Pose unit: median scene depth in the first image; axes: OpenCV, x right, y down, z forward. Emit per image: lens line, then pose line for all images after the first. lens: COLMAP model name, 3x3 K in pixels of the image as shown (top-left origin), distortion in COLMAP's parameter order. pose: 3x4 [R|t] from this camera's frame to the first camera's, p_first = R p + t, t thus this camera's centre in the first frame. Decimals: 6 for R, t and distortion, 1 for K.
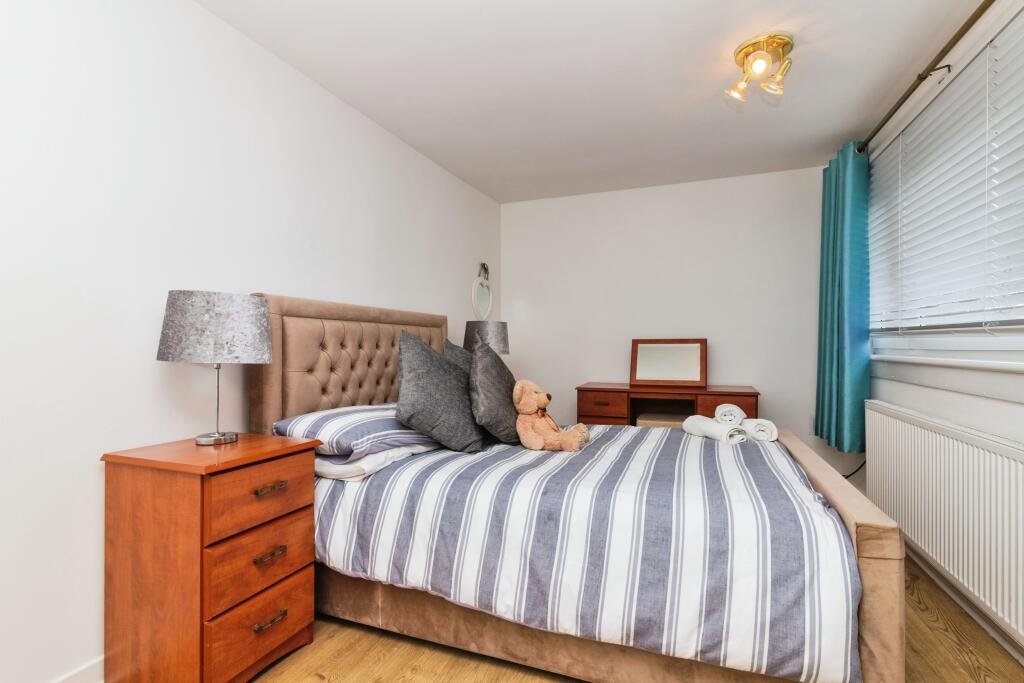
lens RADIAL K [[472.2, 0, 513.3], [0, 472.2, 339.6], [0, 0, 1]] dist [0.003266, -0.000026]
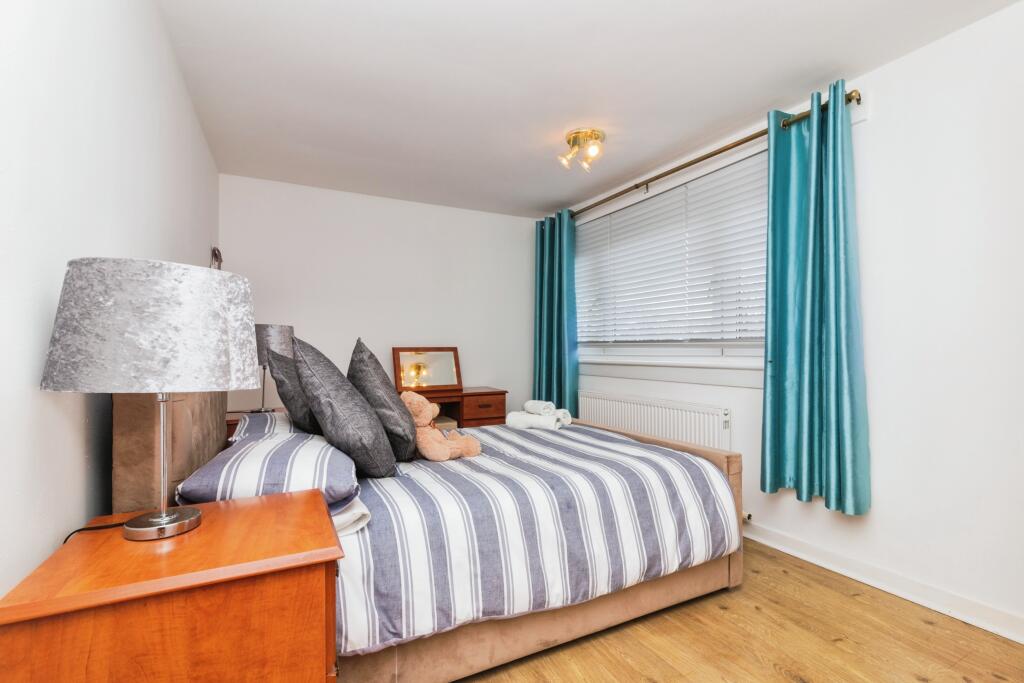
lens RADIAL K [[472.2, 0, 513.4], [0, 472.2, 346.6], [0, 0, 1]] dist [0.003266, -0.000026]
pose [[0.666884, 0.004264, 0.745150, -0.794079], [-0.004274, 0.999989, -0.001898, -0.005193], [-0.745150, -0.001919, 0.666895, 0.312901]]
